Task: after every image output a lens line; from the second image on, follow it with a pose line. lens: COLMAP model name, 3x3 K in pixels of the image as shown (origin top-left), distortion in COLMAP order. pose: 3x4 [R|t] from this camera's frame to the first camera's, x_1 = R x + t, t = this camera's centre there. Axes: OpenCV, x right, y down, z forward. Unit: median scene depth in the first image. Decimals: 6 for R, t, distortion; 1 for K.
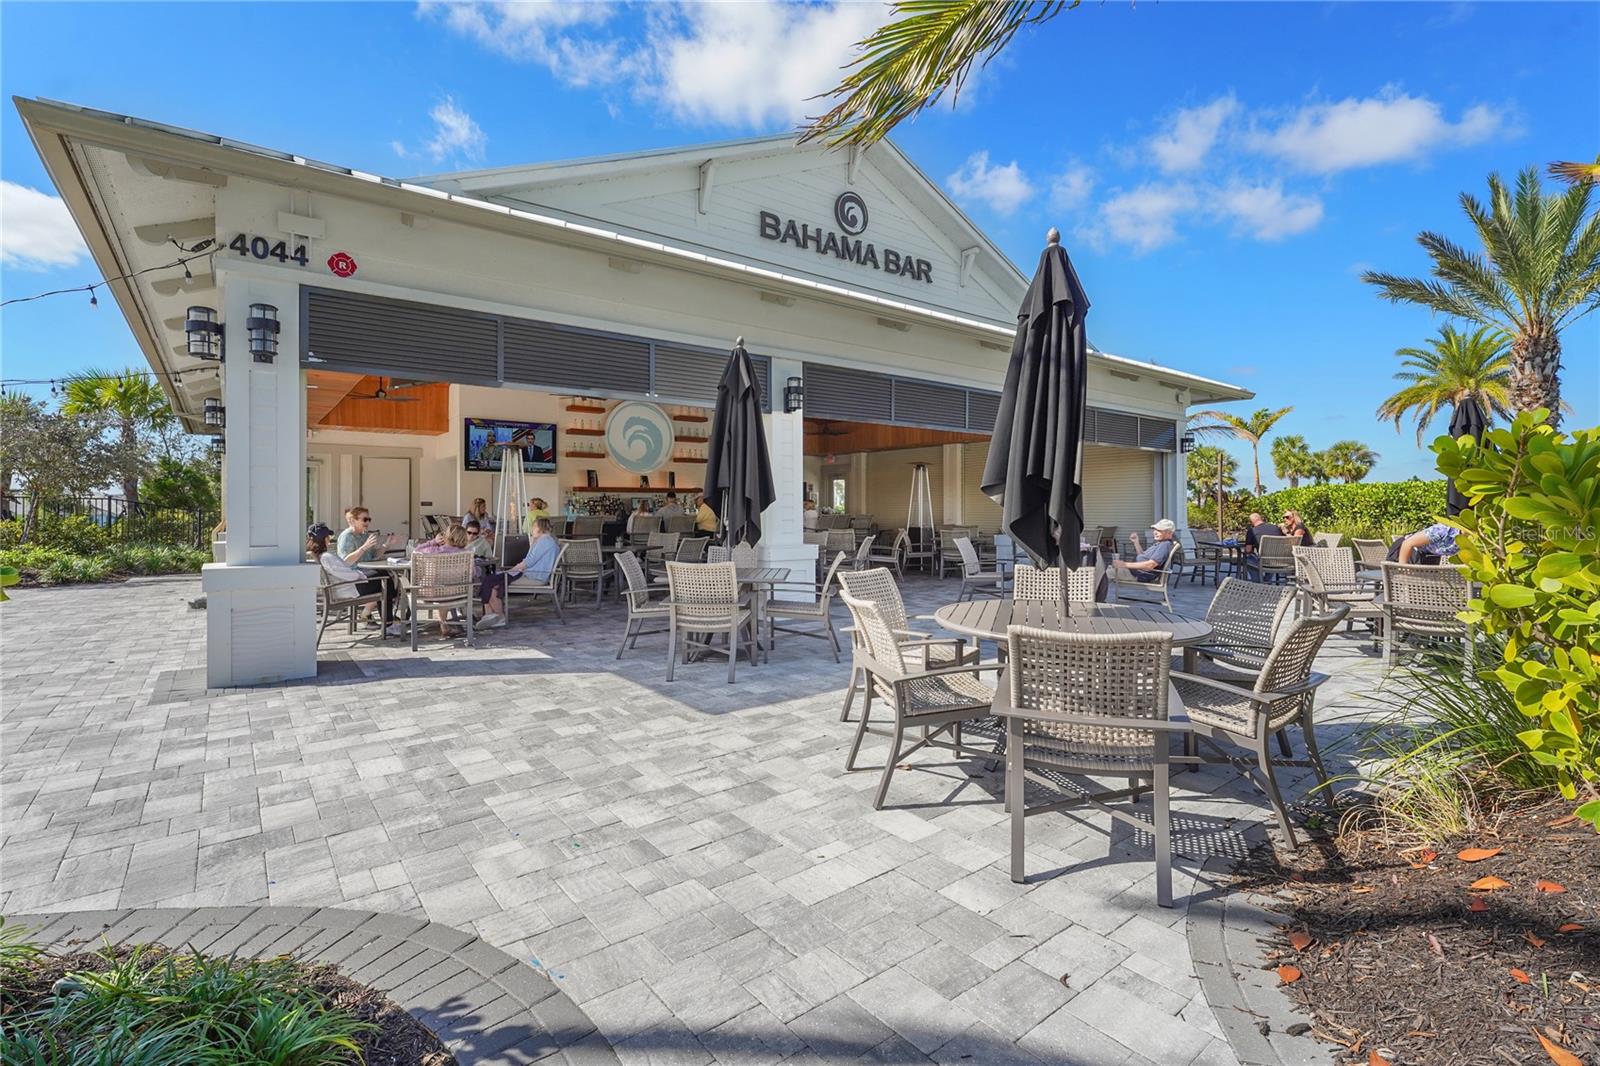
lens RADIAL K [[725.9, 0, 799.5], [0, 725.9, 523.8], [0, 0, 1]] dist [0.000102, 0.000042]
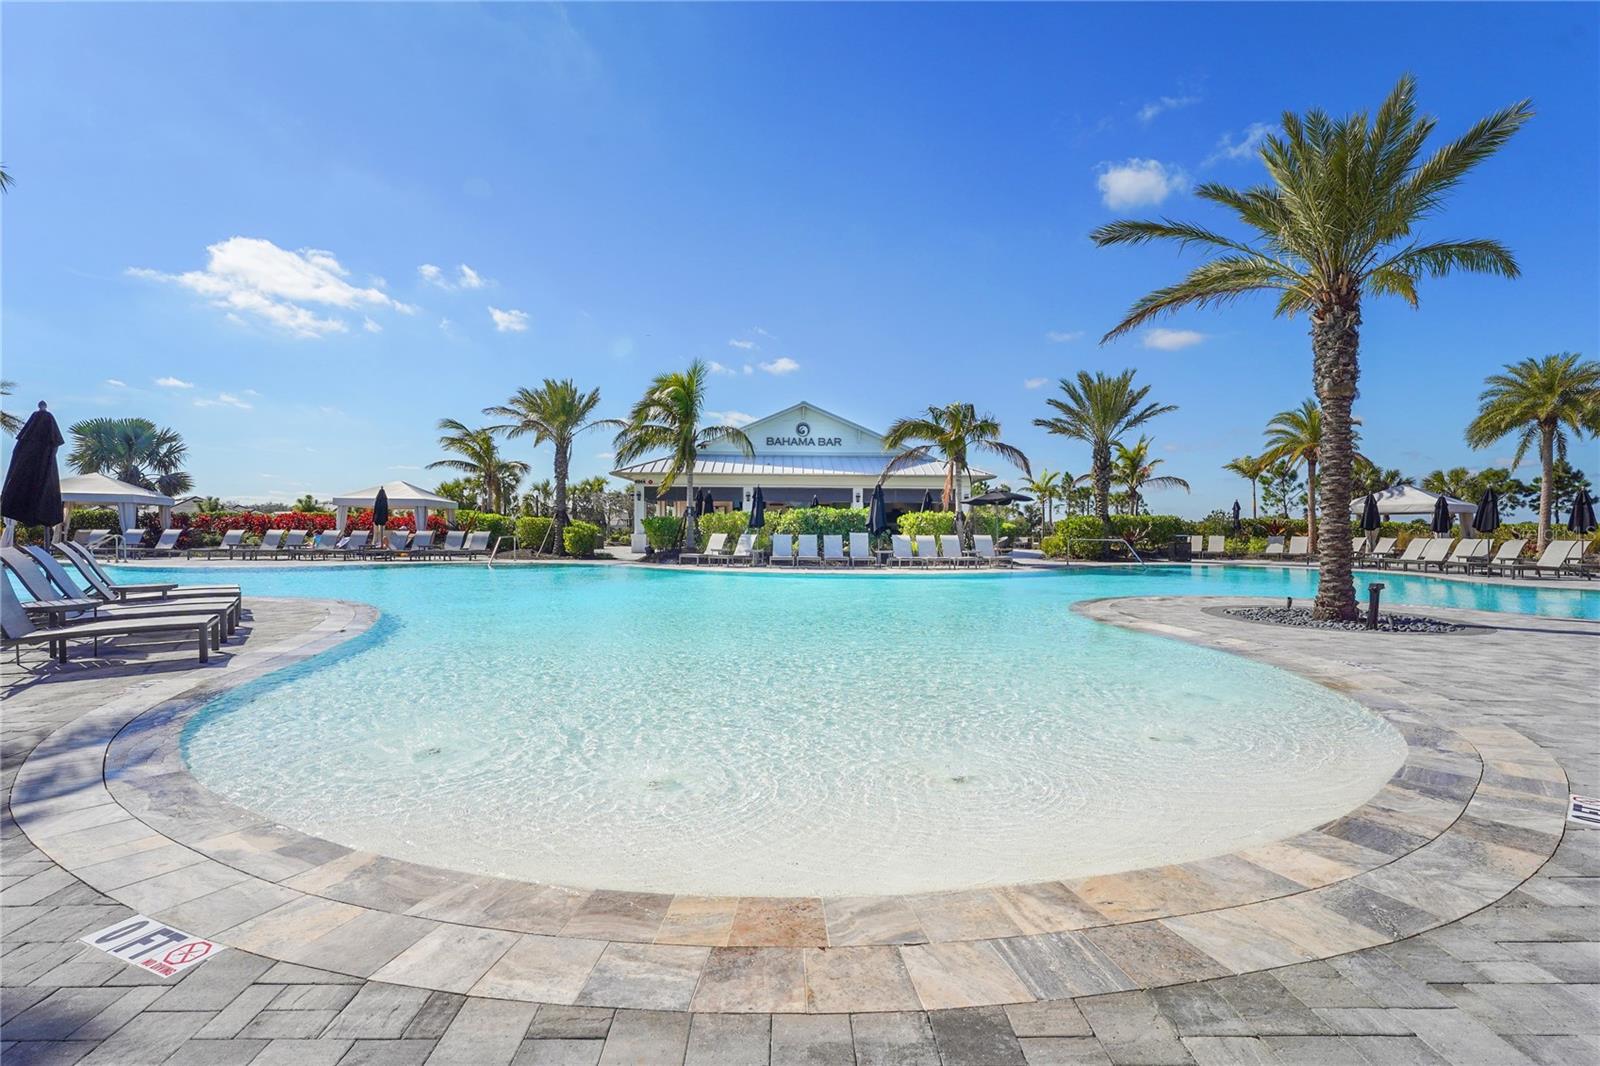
lens RADIAL K [[725.9, 0, 798.7], [0, 725.9, 532.5], [0, 0, 1]] dist [0.000102, 0.000042]
pose [[0.800421, 0.008547, -0.599377, 1.926252], [-0.016161, 0.999843, -0.007324, 0.026877], [0.599220, 0.015549, 0.800433, -1.471195]]
